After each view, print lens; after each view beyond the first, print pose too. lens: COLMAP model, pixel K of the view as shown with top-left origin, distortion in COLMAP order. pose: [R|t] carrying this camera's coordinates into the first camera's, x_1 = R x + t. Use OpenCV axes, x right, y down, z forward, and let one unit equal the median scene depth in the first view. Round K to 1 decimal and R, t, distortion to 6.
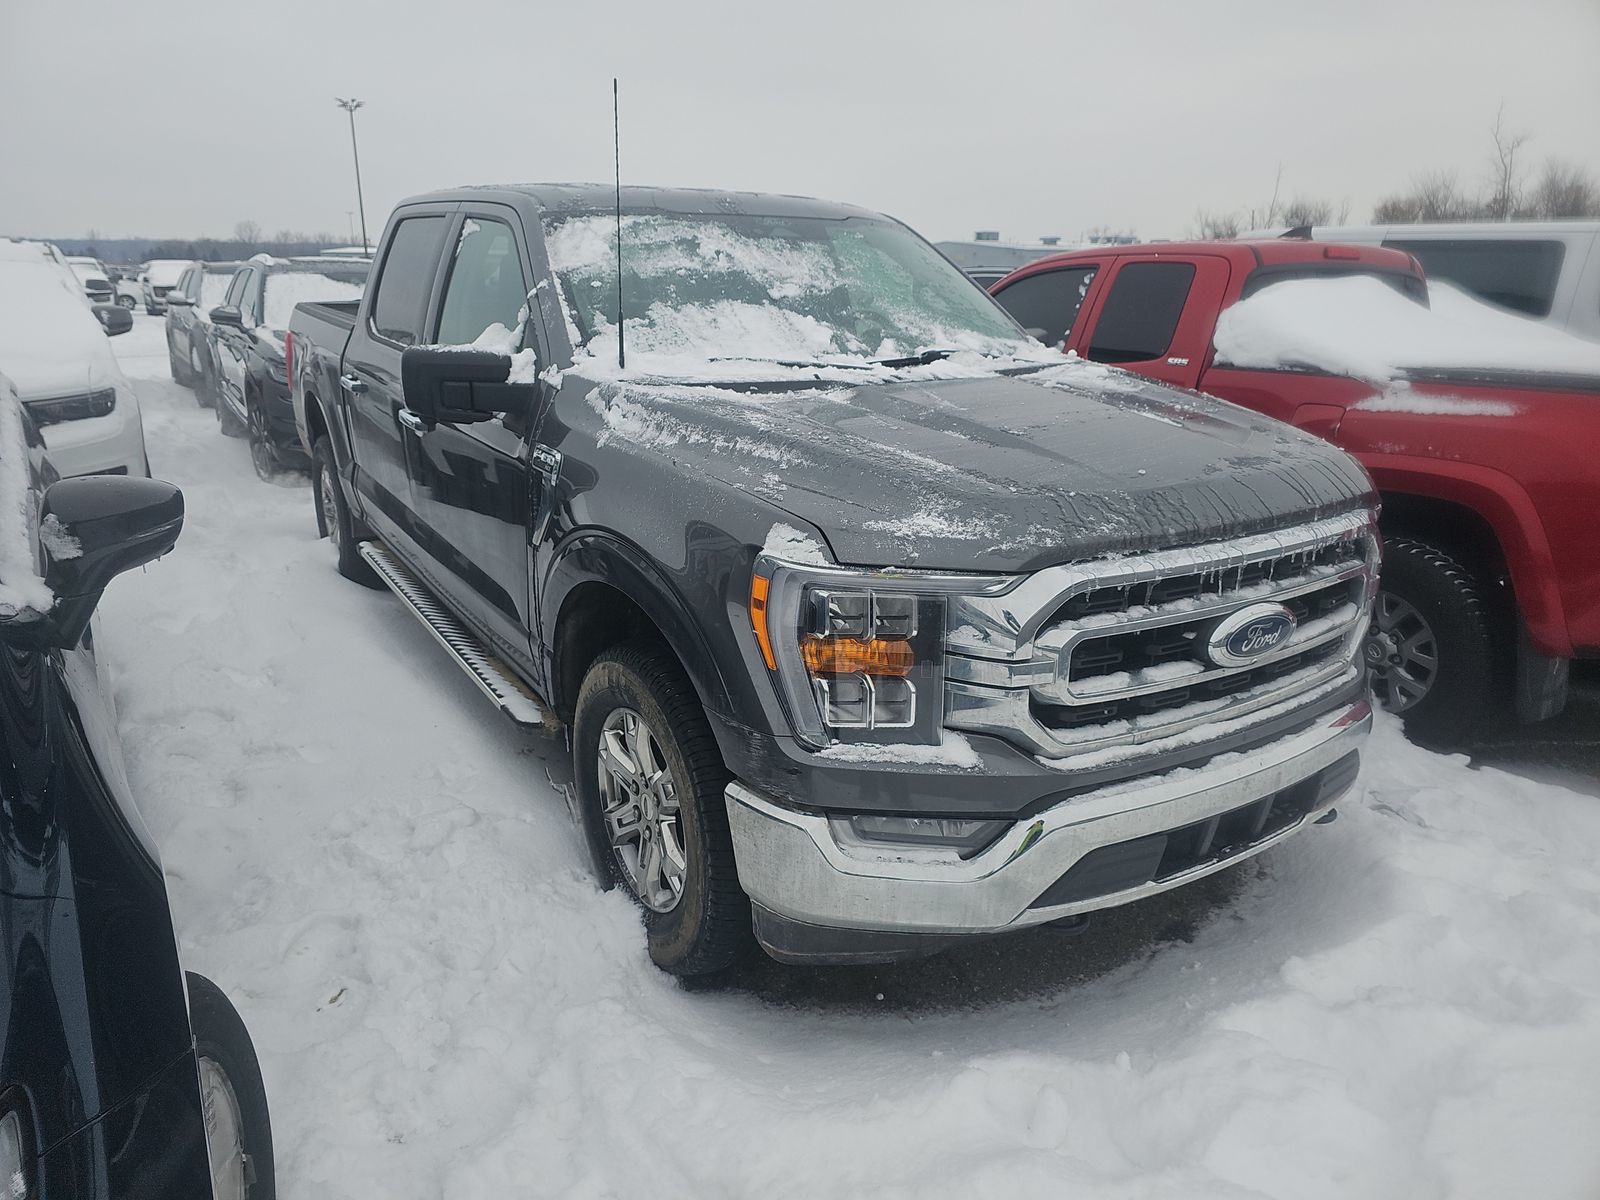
lens RADIAL K [[1087.2, 0, 803.6], [0, 1087.2, 589.0], [0, 0, 1]] dist [0.066197, -0.067901]
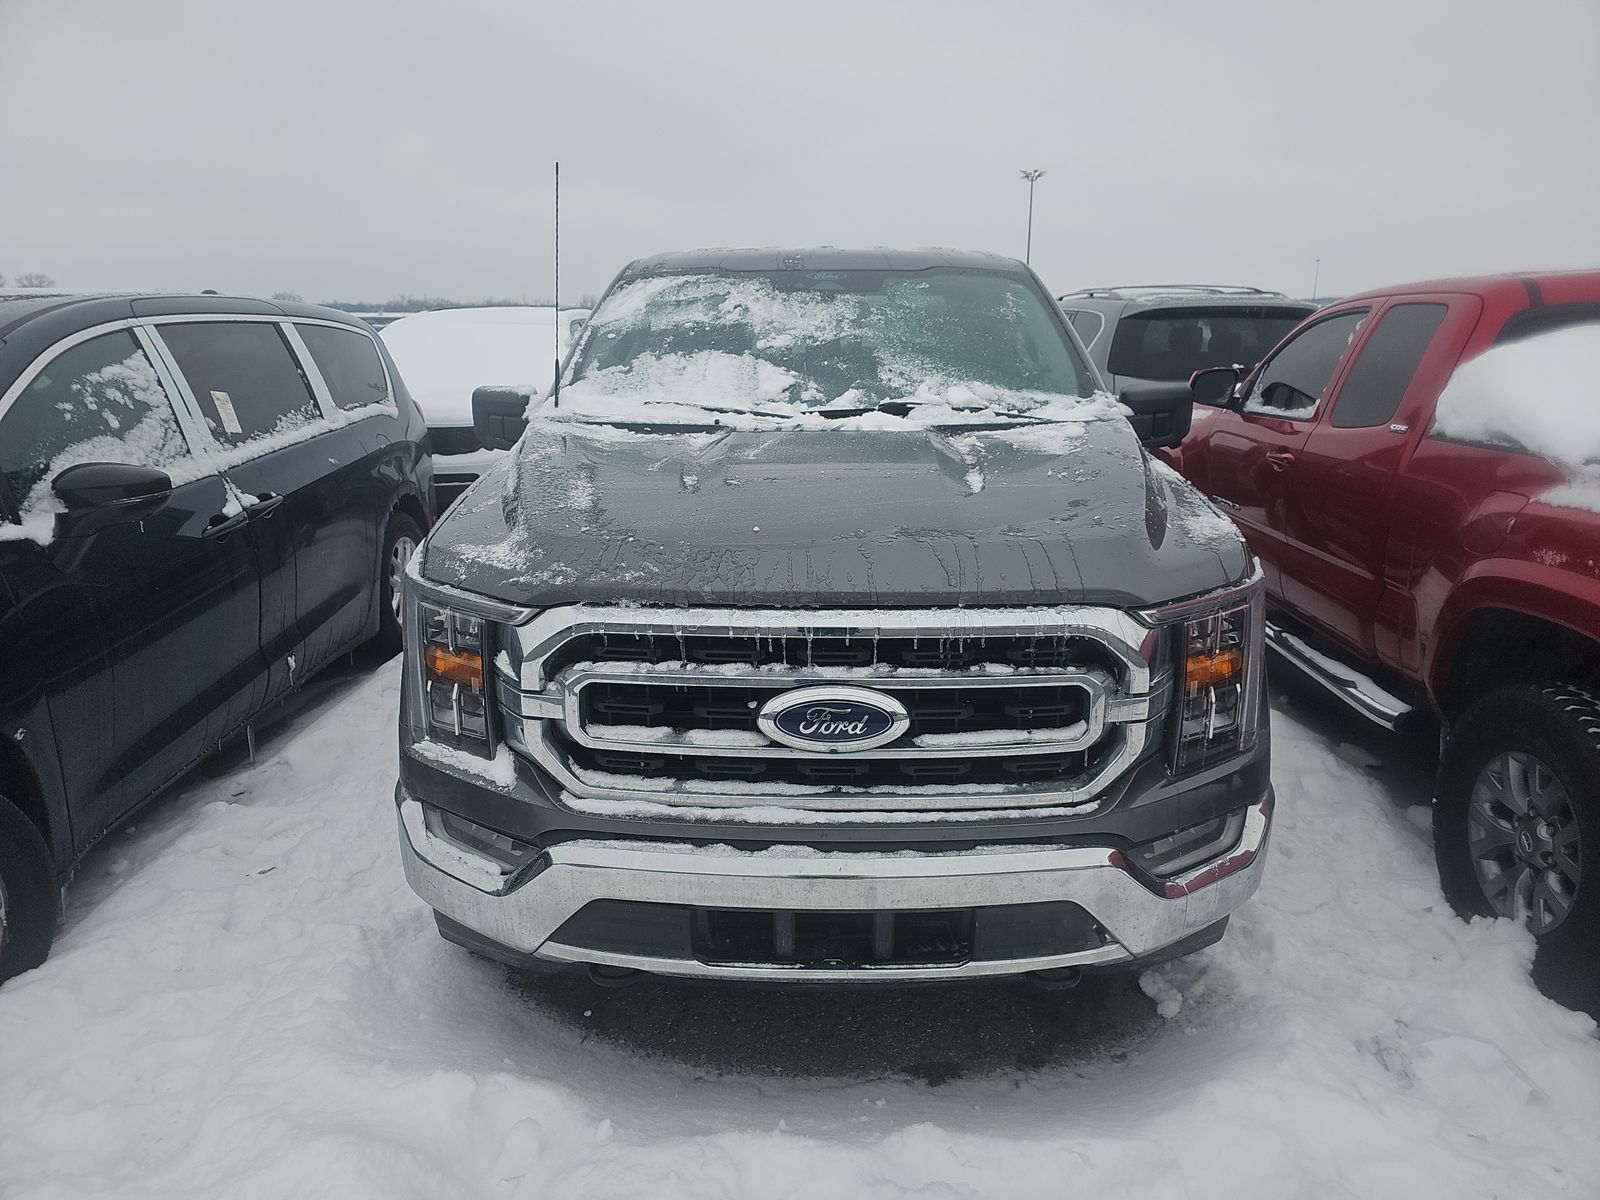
lens RADIAL K [[1094.2, 0, 780.2], [0, 1094.2, 575.8], [0, 0, 1]] dist [0.062763, -0.060587]
pose [[0.826345, 0.114667, -0.551367, 0.871785], [-0.146152, 0.989172, -0.013325, -0.057503], [0.543869, 0.091594, 0.834156, 0.224025]]
